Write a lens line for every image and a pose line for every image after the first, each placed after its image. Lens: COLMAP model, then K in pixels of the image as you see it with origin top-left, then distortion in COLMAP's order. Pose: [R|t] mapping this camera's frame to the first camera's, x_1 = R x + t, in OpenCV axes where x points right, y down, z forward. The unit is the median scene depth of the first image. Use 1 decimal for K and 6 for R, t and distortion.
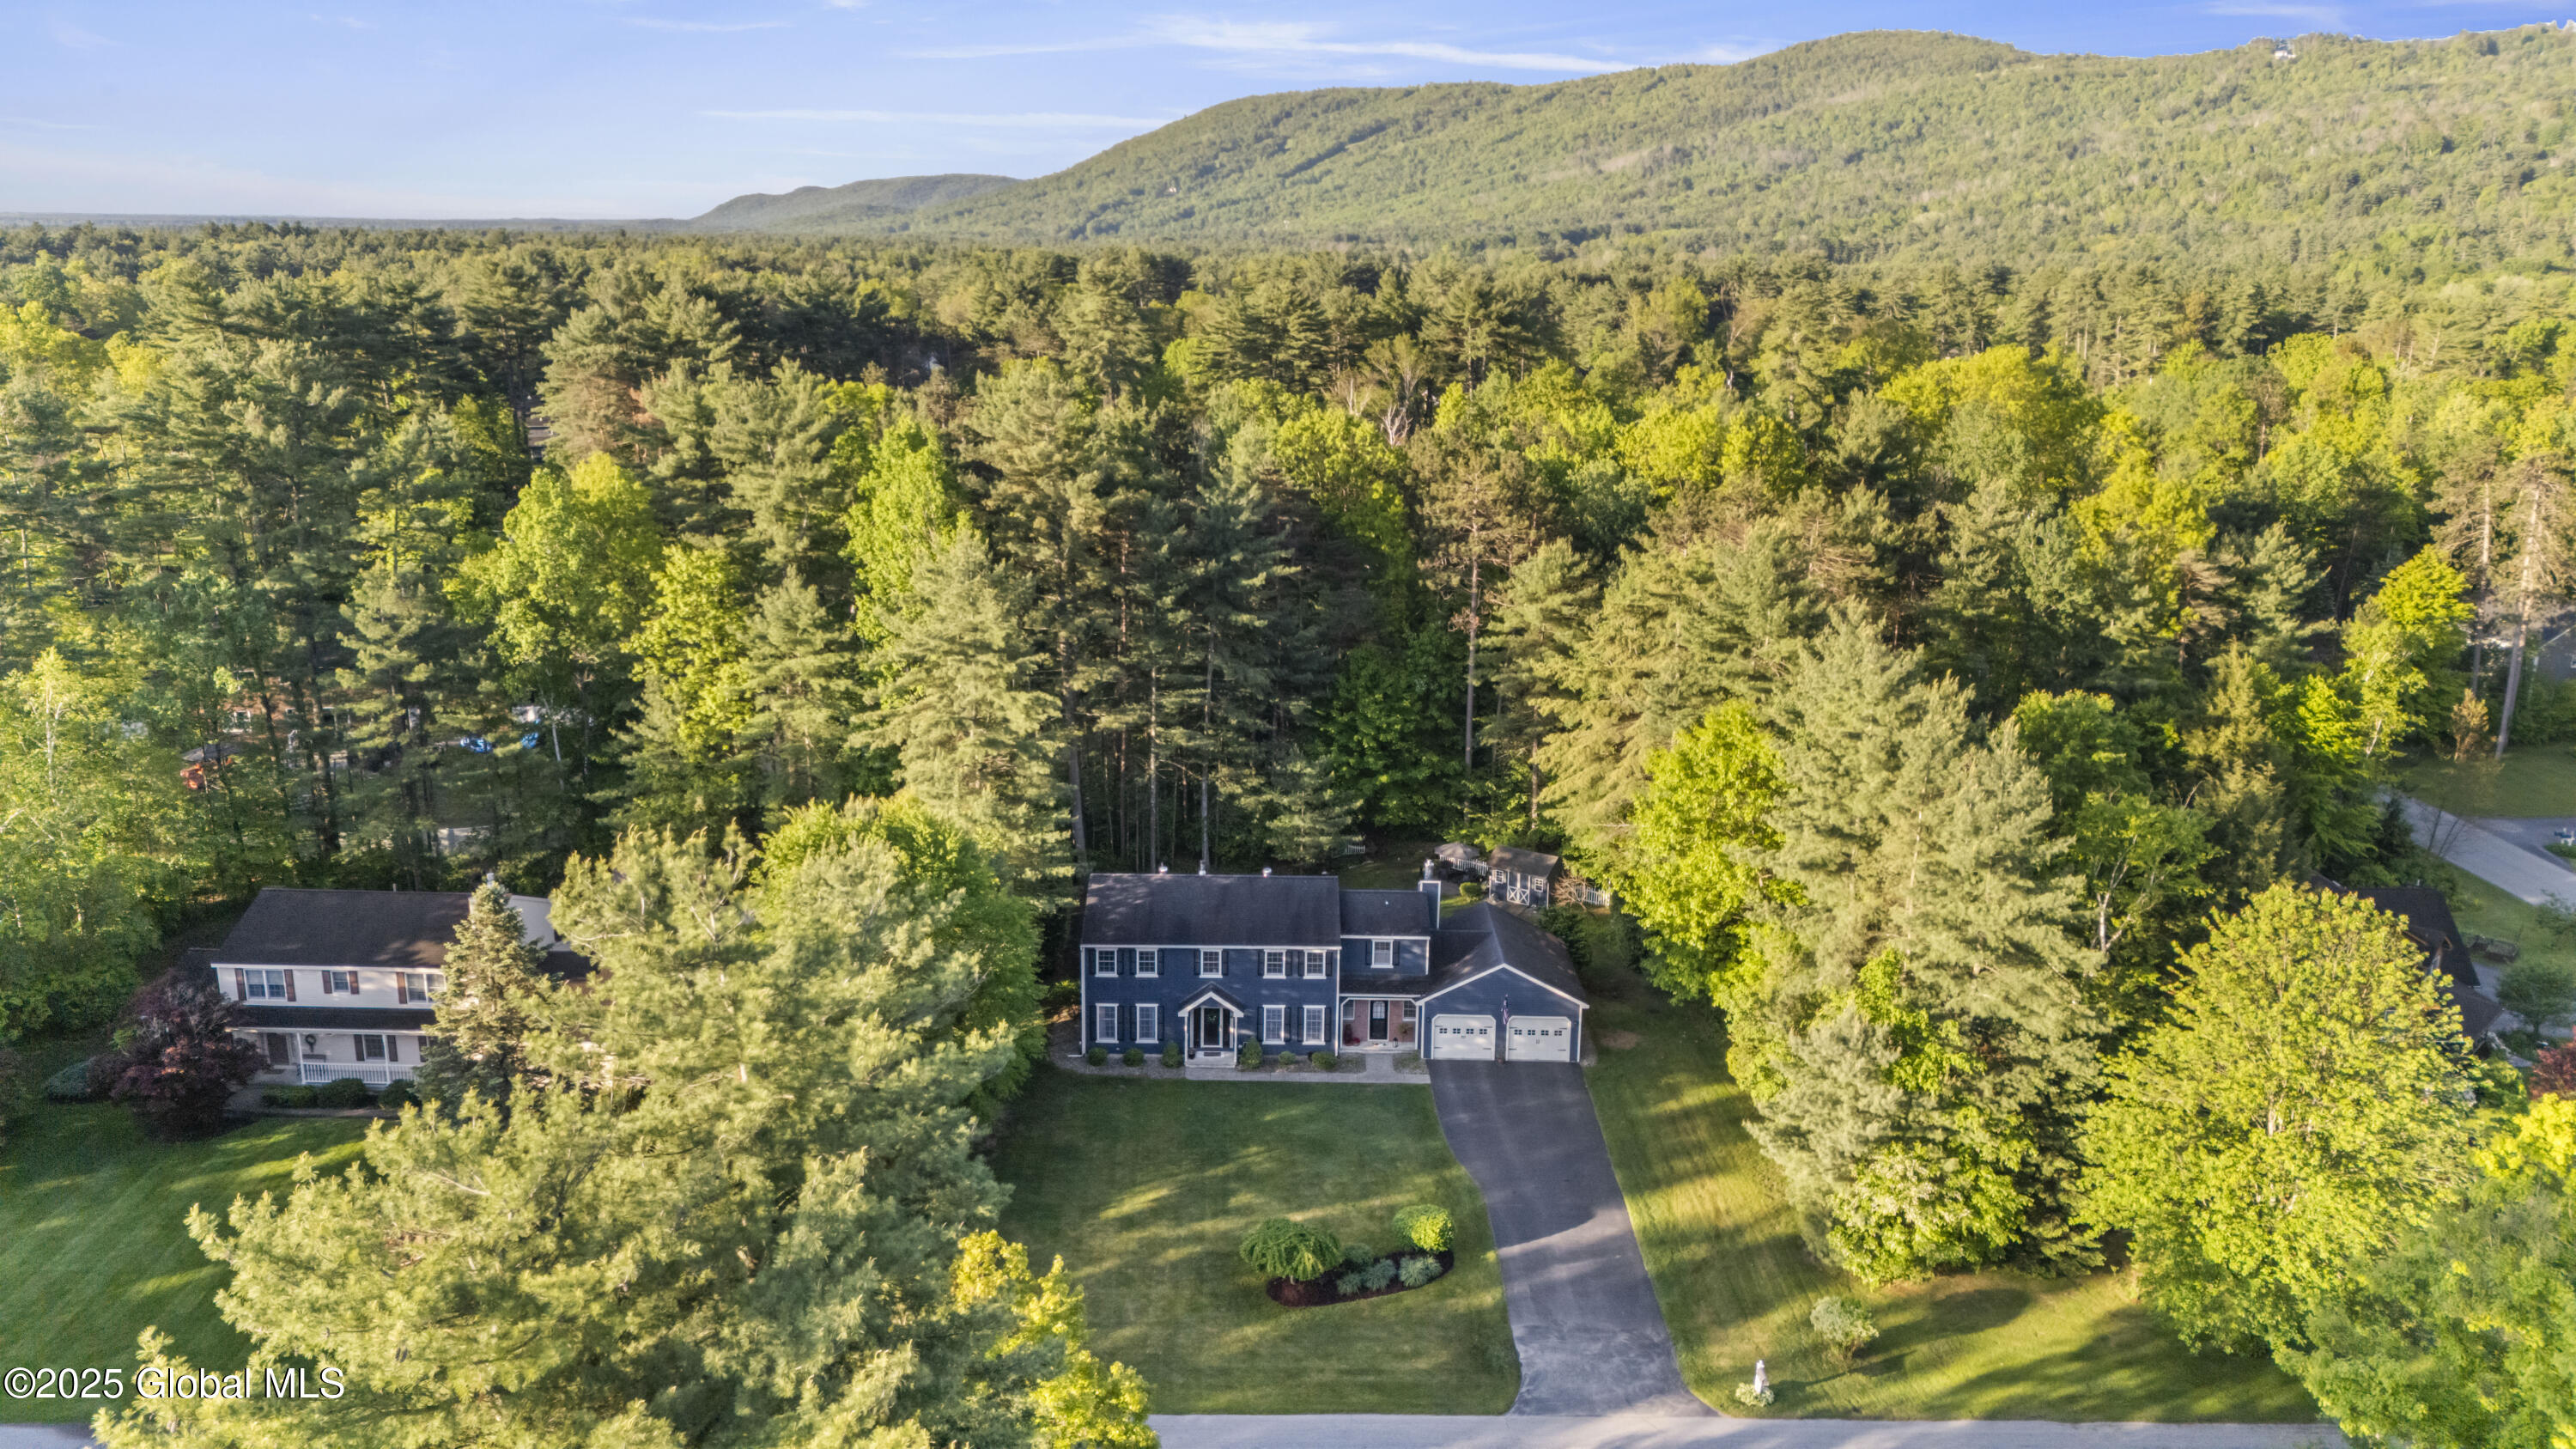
lens RADIAL K [[1819.5, 0, 1288.0], [0, 1819.5, 724.5], [0, 0, 1]] dist [0.116285, -0.185199]
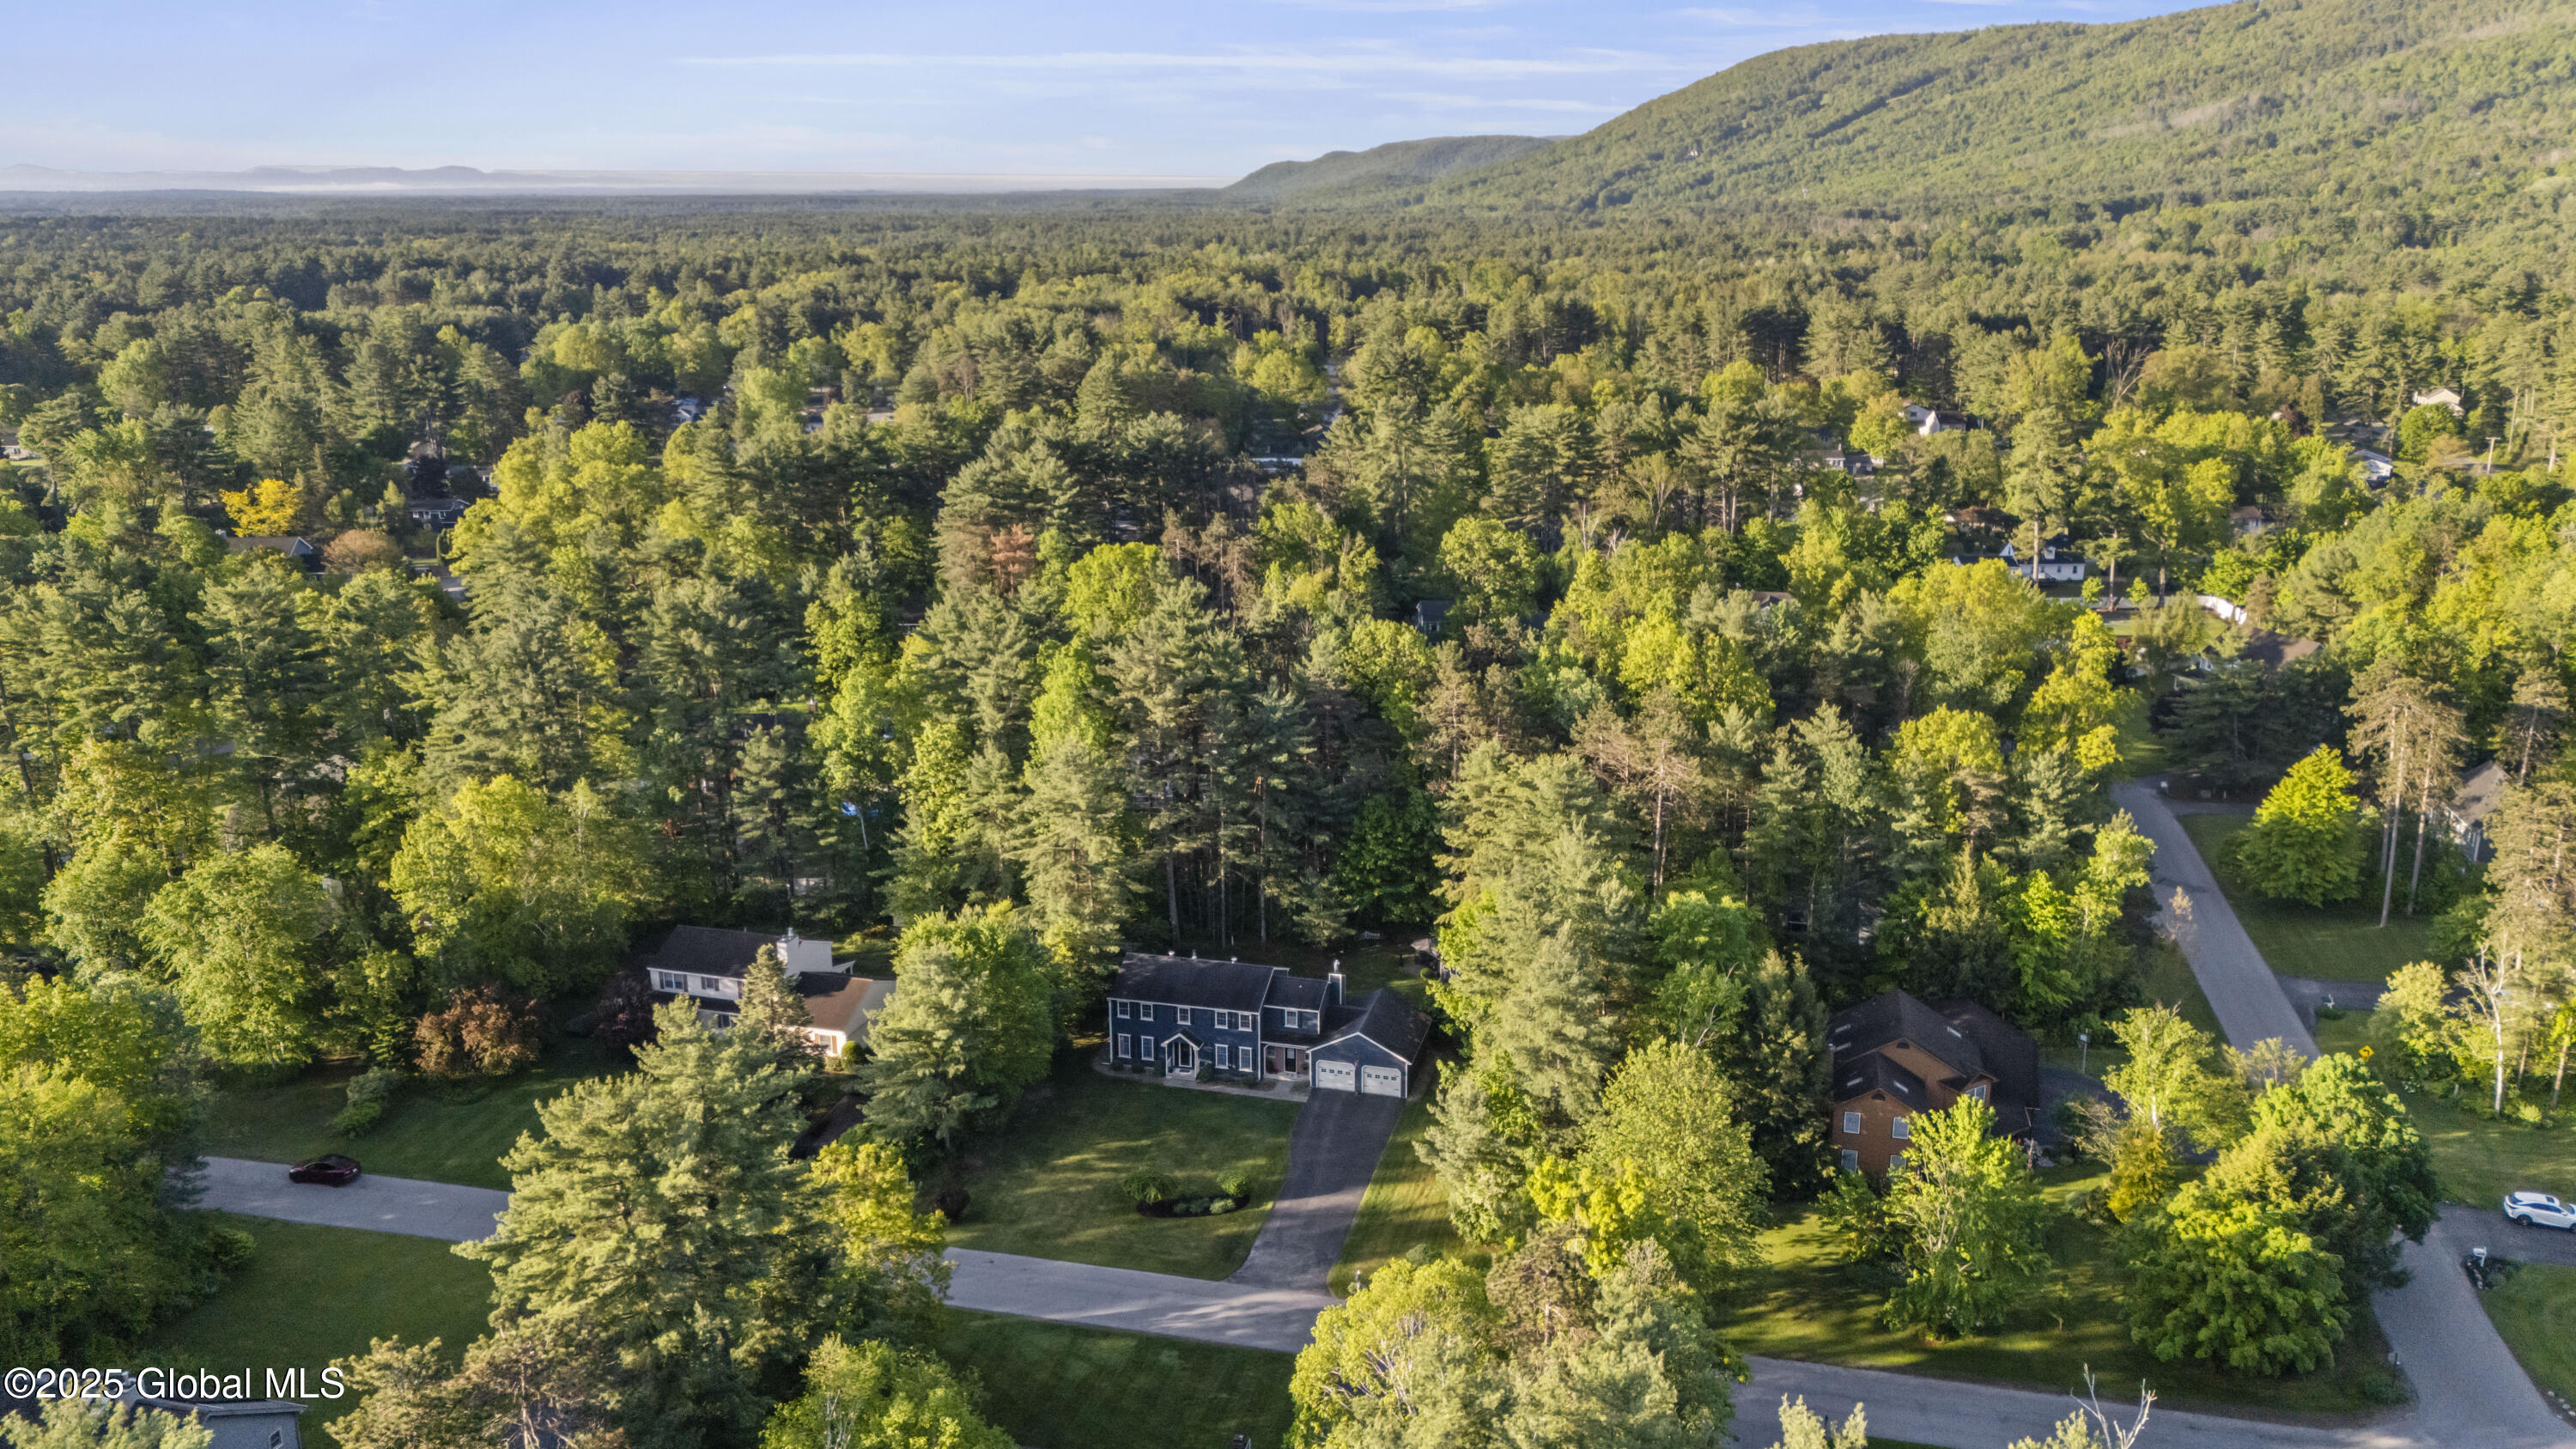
lens RADIAL K [[1819.5, 0, 1288.0], [0, 1819.5, 724.5], [0, 0, 1]] dist [0.116285, -0.185199]
pose [[0.967251, 0.051138, -0.248615, 0.375799], [-0.049571, 0.998692, 0.012564, -0.131727], [0.248933, 0.000171, 0.968521, -0.478139]]
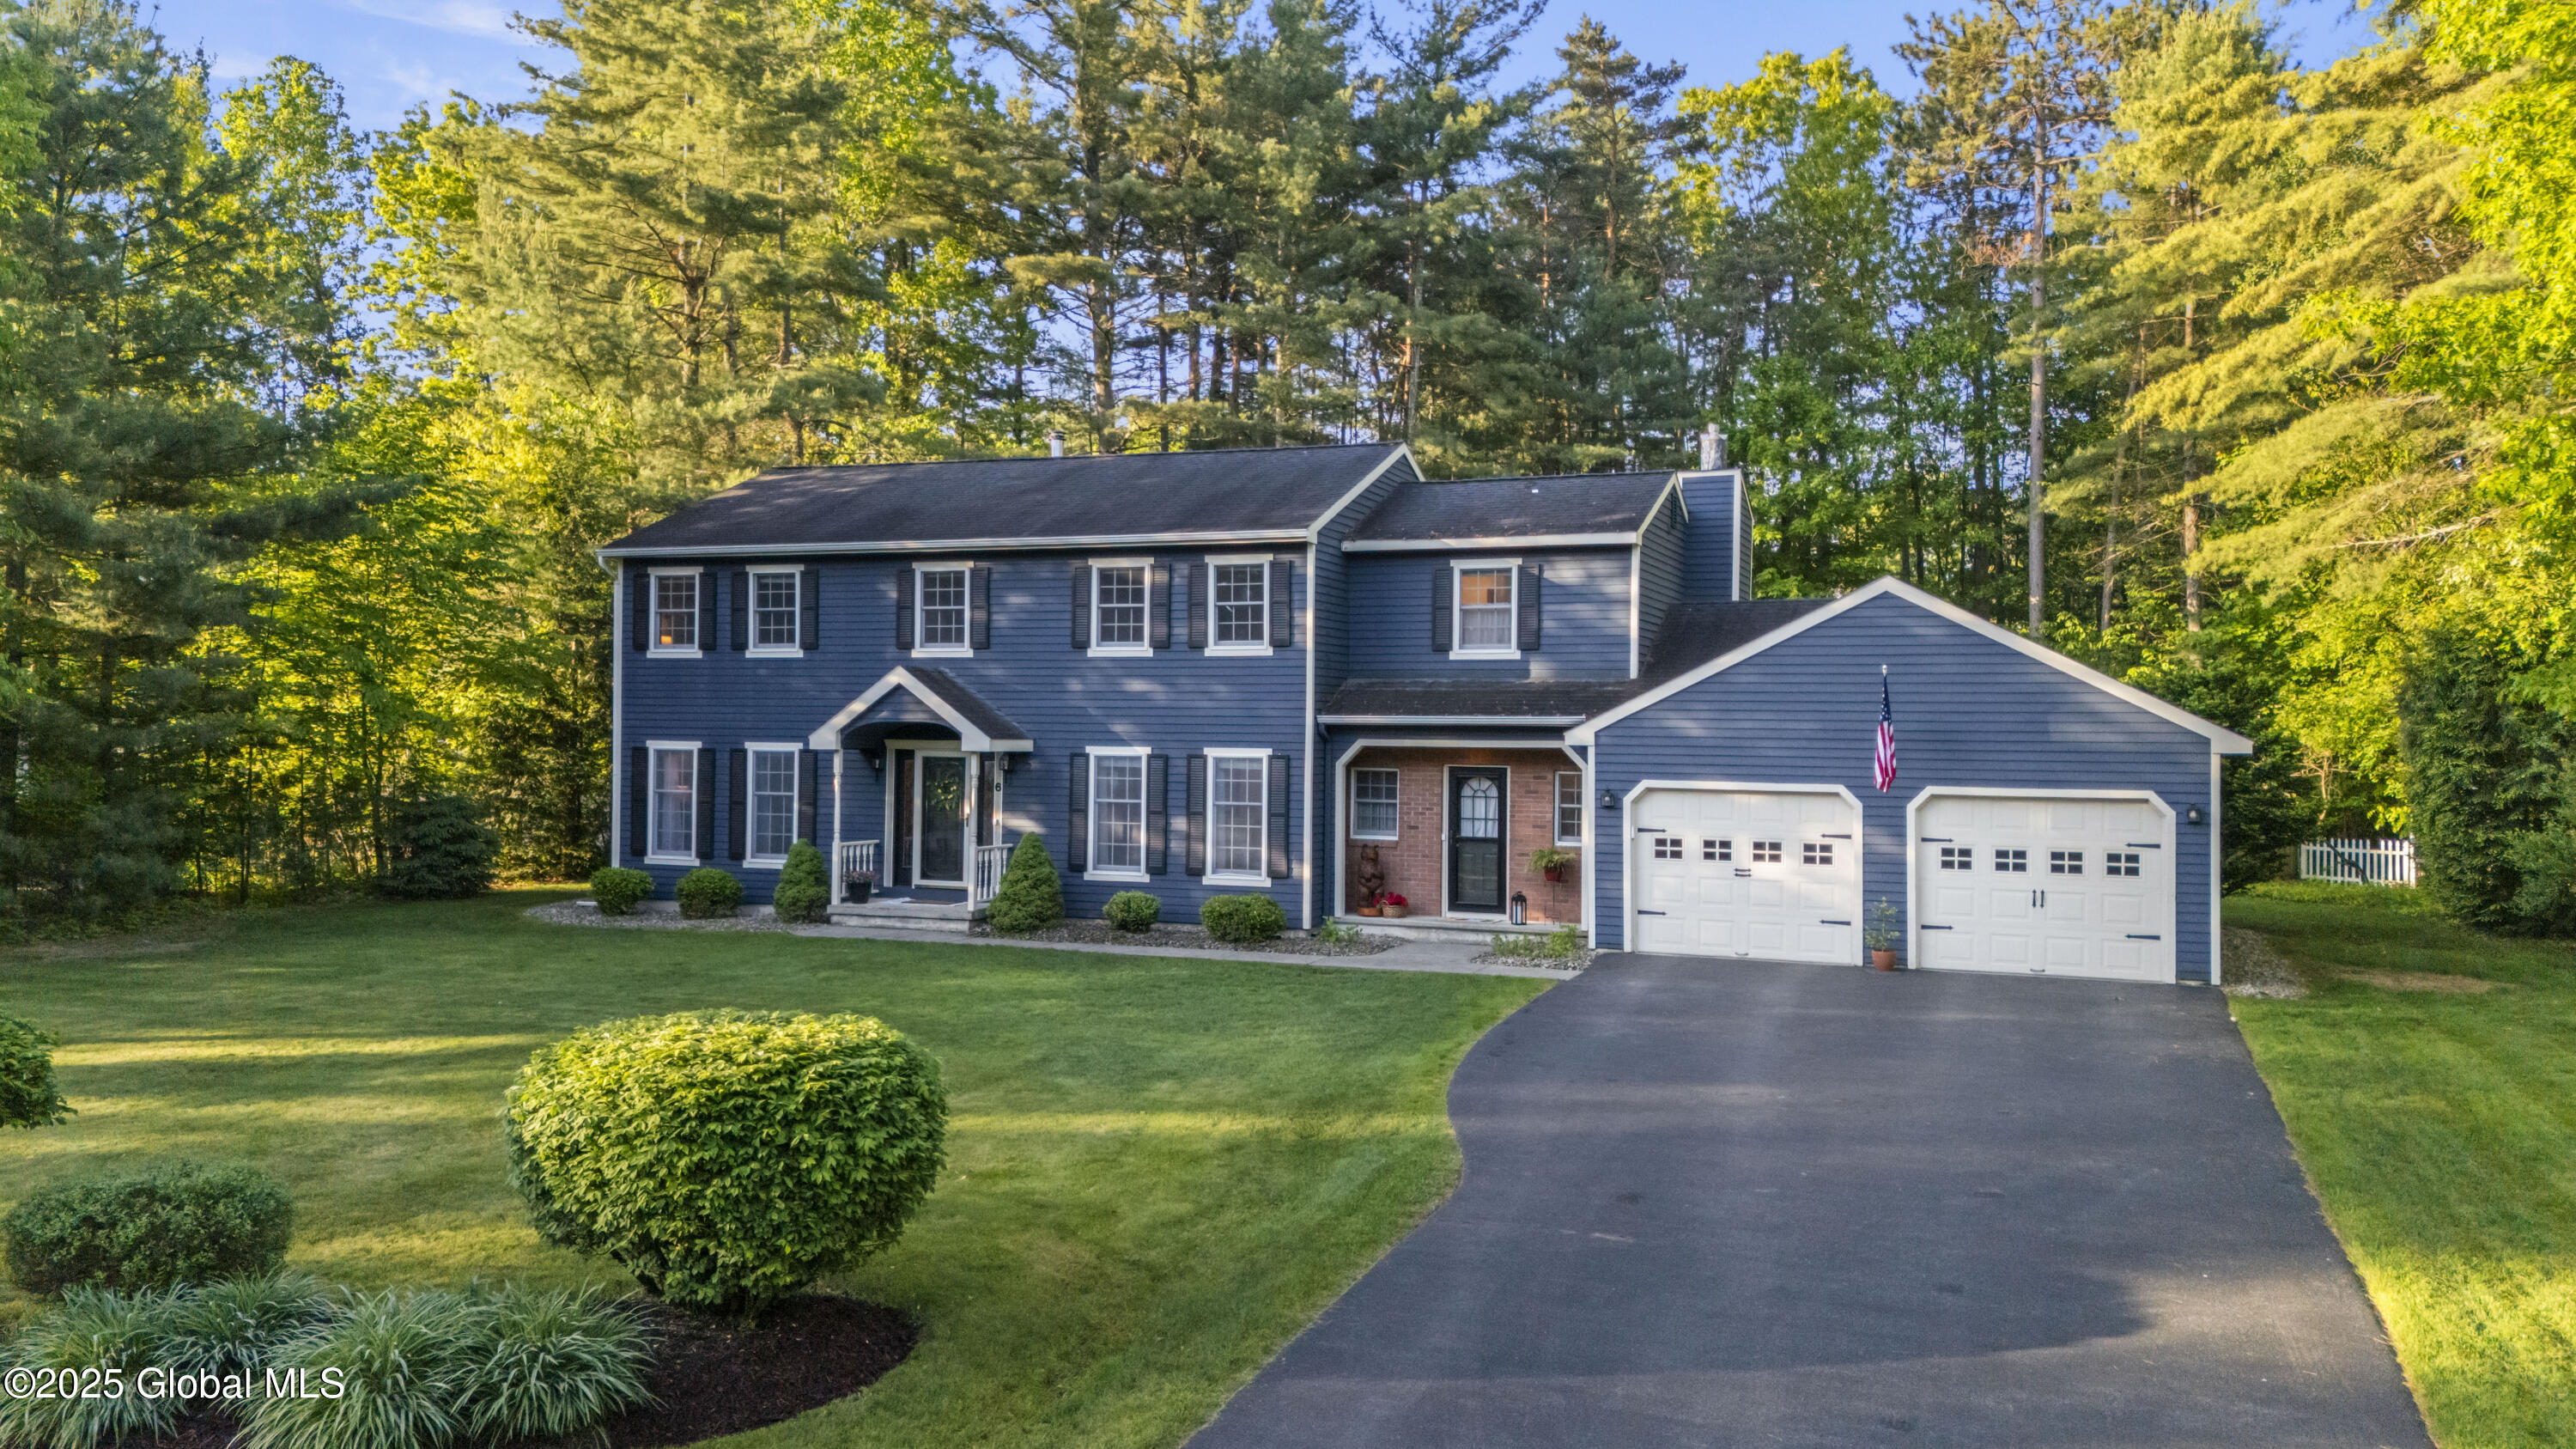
lens RADIAL K [[1869.5, 0, 1289.8], [0, 1869.5, 698.4], [0, 0, 1]] dist [0.139621, -0.414184]
pose [[0.935408, -0.007155, -0.353497, 0.114130], [-0.077224, 0.971523, -0.224010, 0.184335], [0.345033, 0.236839, 0.908218, 0.614706]]
